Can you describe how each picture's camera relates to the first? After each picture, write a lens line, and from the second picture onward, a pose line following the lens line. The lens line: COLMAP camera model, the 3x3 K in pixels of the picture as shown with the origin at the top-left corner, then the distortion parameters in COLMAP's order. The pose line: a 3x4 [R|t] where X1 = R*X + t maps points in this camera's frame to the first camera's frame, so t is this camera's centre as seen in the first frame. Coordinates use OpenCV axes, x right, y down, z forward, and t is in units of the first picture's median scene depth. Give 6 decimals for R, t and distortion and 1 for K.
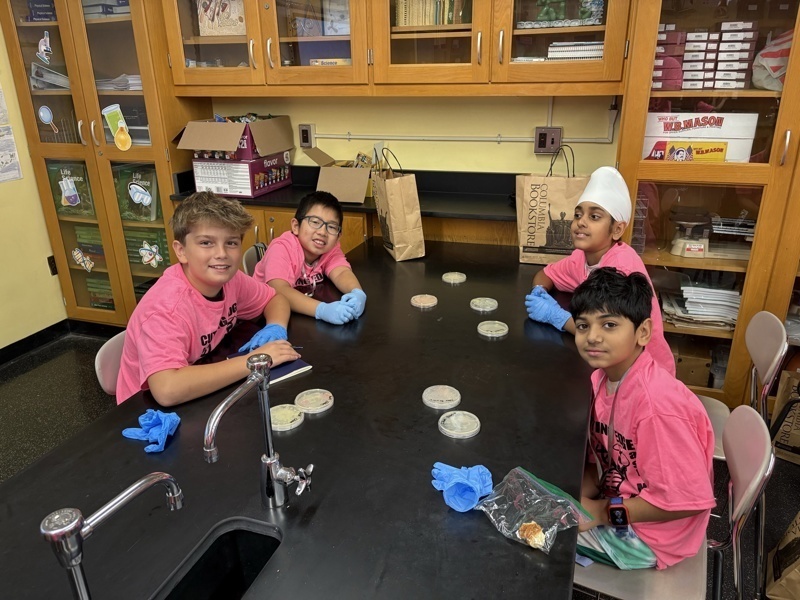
lens RADIAL K [[609.7, 0, 406.9], [0, 609.7, 301.1], [0, 0, 1]] dist [-0.007871, -0.004141]
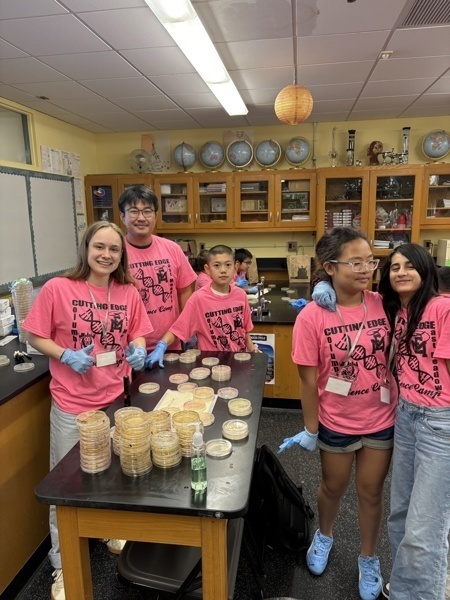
lens RADIAL K [[457.3, 0, 222.0], [0, 457.3, 301.3], [0, 0, 1]] dist [-0.007871, -0.004141]
pose [[0.987923, -0.032763, 0.151443, -0.490172], [0.059518, 0.982647, -0.175677, 0.401648], [-0.143059, 0.182569, 0.972729, -1.151219]]
